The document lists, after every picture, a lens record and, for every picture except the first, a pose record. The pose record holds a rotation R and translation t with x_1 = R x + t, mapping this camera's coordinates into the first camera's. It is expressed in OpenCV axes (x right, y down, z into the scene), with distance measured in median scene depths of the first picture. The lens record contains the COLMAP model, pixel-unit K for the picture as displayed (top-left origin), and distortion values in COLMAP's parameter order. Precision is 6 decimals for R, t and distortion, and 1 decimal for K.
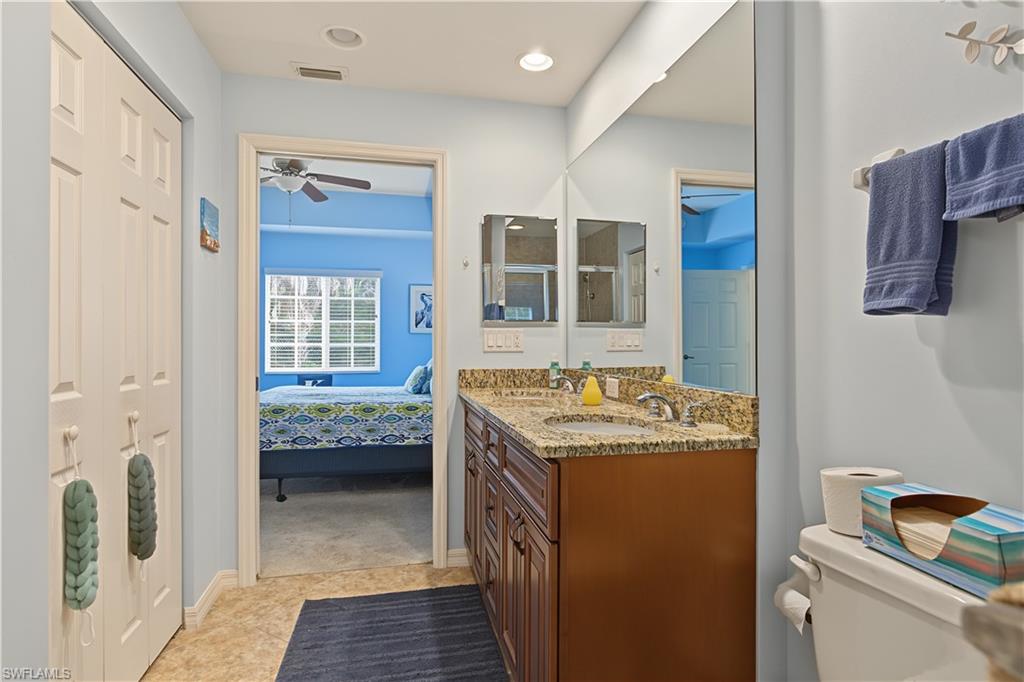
lens RADIAL K [[544.7, 0, 512.0], [0, 544.7, 341.0], [0, 0, 1]] dist [0.001364, 0.000093]
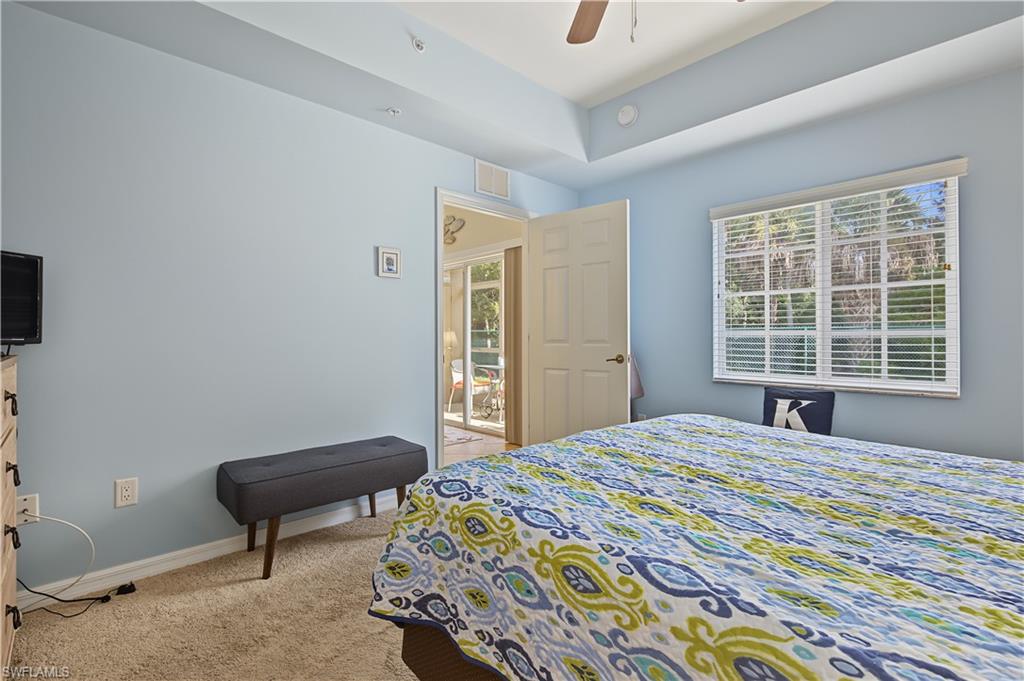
lens RADIAL K [[466.1, 0, 520.5], [0, 466.1, 338.2], [0, 0, 1]] dist [0.000005, 0.000075]
pose [[0.516566, -0.002278, -0.856244, -0.107256], [0.001932, 0.999997, -0.001495, 0.011462], [0.856245, -0.000882, 0.516569, 0.516513]]
